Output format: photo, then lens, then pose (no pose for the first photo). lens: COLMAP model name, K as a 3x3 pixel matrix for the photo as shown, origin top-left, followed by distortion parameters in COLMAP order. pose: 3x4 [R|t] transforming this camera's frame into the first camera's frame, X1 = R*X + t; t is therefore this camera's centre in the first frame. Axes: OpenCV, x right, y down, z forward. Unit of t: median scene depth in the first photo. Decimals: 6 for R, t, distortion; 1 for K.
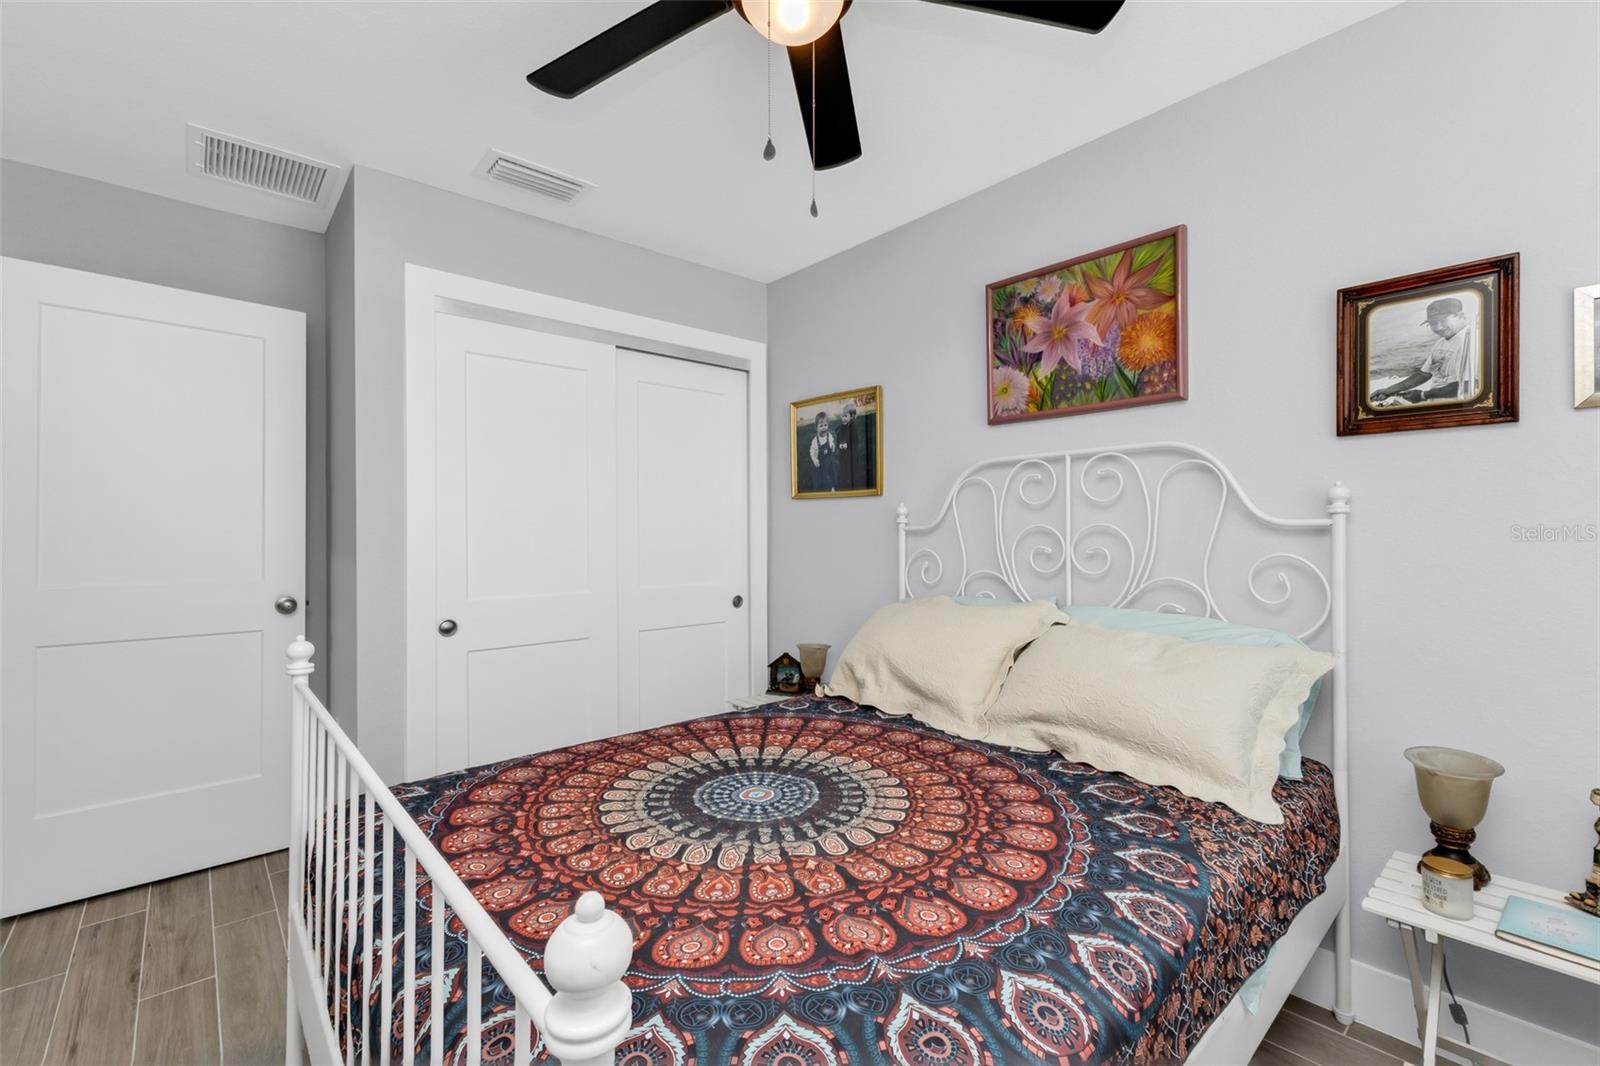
lens RADIAL K [[699.3, 0, 802.9], [0, 699.3, 529.4], [0, 0, 1]] dist [0.014696, -0.002227]
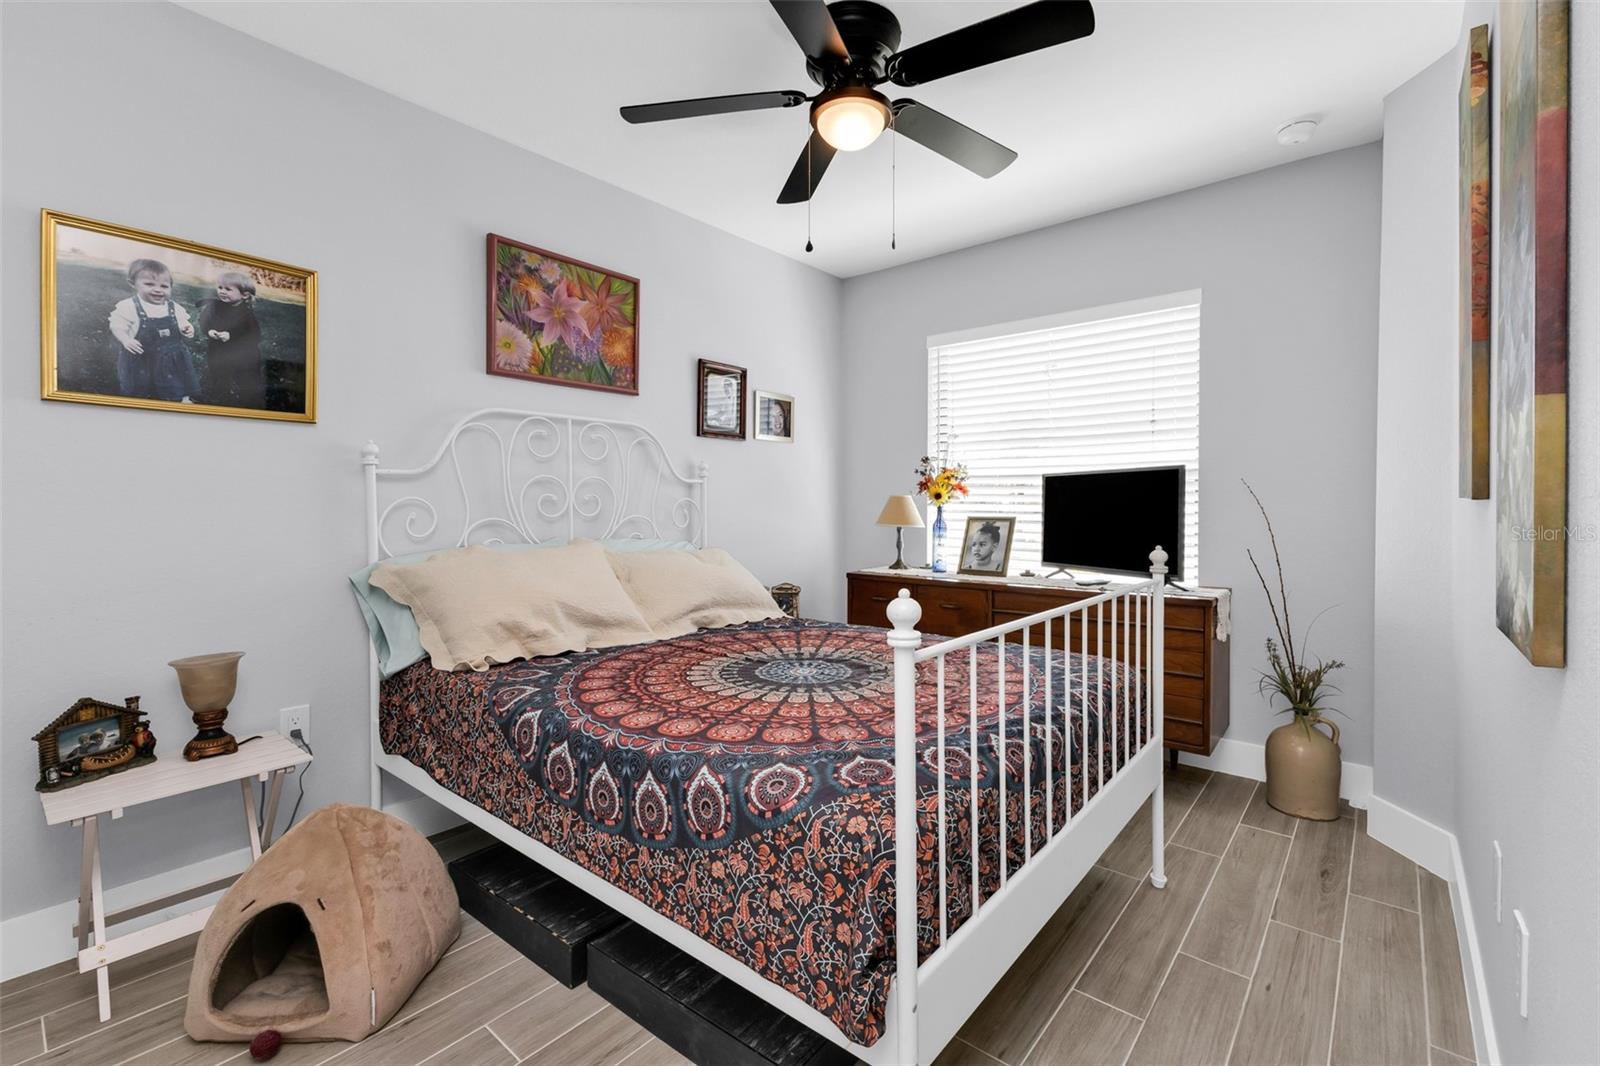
lens RADIAL K [[699.3, 0, 801.8], [0, 699.3, 518.5], [0, 0, 1]] dist [0.014696, -0.002227]
pose [[-0.151641, -0.011845, 0.988365, -0.841796], [-0.000147, 0.999928, 0.011961, 0.049174], [-0.988436, 0.001668, -0.151632, 0.749026]]
